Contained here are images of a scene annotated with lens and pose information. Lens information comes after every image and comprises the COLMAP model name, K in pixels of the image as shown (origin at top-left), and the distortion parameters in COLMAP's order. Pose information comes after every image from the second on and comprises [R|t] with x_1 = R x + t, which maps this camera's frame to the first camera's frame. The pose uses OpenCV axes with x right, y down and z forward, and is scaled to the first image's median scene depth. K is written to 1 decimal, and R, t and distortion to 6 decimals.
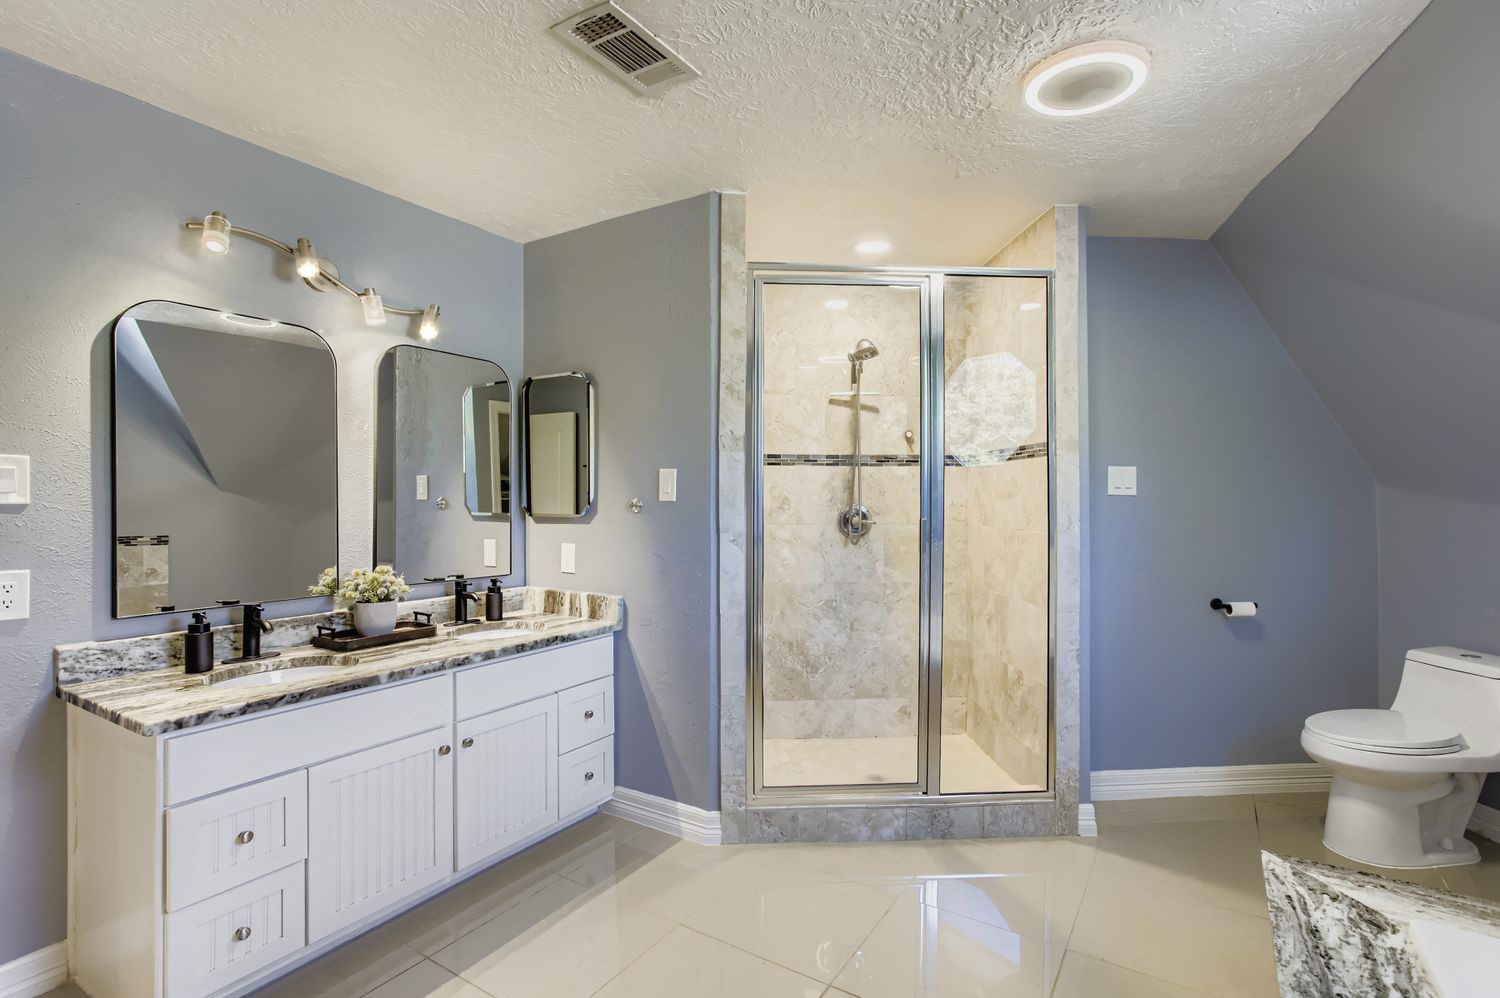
lens RADIAL K [[722.7, 0, 758.0], [0, 722.7, 498.3], [0, 0, 1]] dist [-0.020051, 0.010185]
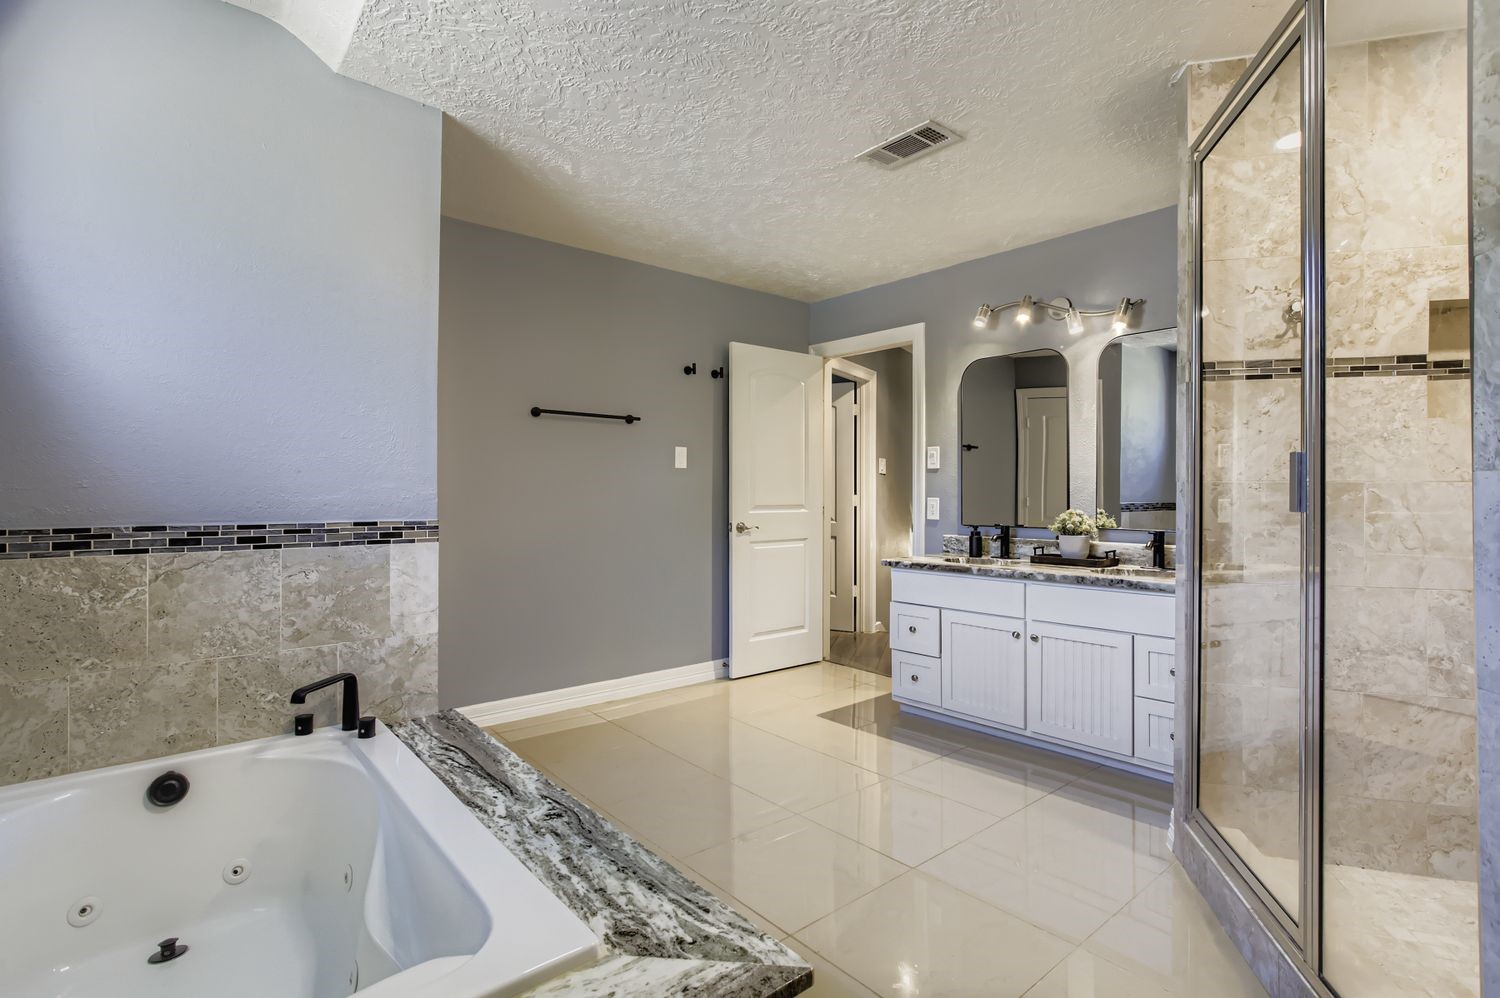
lens RADIAL K [[722.7, 0, 758.0], [0, 722.7, 498.3], [0, 0, 1]] dist [-0.020051, 0.010185]
pose [[-0.296948, 0.007302, -0.954866, 1.582221], [0.001752, 0.999973, 0.007102, 0.101516], [0.954892, 0.000436, -0.296953, 1.379297]]
